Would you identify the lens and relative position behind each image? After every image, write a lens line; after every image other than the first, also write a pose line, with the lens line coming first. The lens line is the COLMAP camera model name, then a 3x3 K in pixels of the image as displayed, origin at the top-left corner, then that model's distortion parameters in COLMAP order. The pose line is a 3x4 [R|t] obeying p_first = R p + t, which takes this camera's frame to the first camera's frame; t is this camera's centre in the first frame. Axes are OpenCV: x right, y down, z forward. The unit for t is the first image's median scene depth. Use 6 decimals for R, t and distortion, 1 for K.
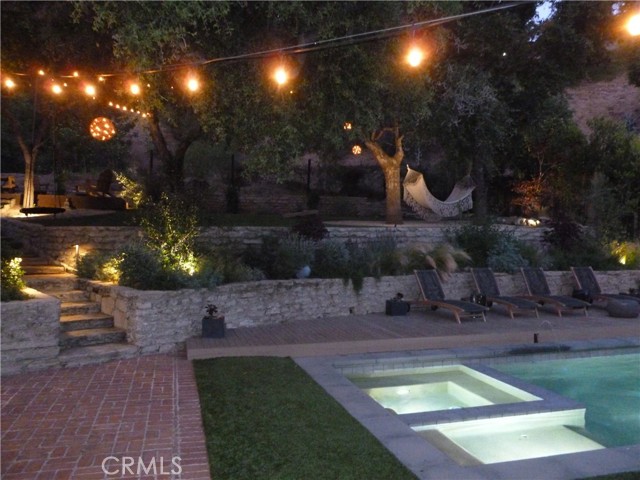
lens RADIAL K [[531.9, 0, 320.0], [0, 531.9, 240.0], [0, 0, 1]] dist [0.001710, 0.002761]
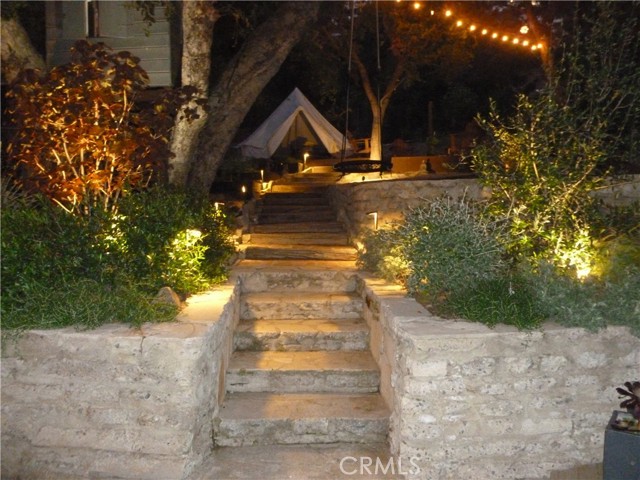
lens RADIAL K [[518.5, 0, 320.0], [0, 518.5, 240.0], [0, 0, 1]] dist [-0.027182, -0.001695]
pose [[0.733828, 0.025840, -0.678844, -0.121598], [-0.002248, 0.999363, 0.035610, 0.020441], [0.679332, -0.024606, 0.733418, 0.570867]]
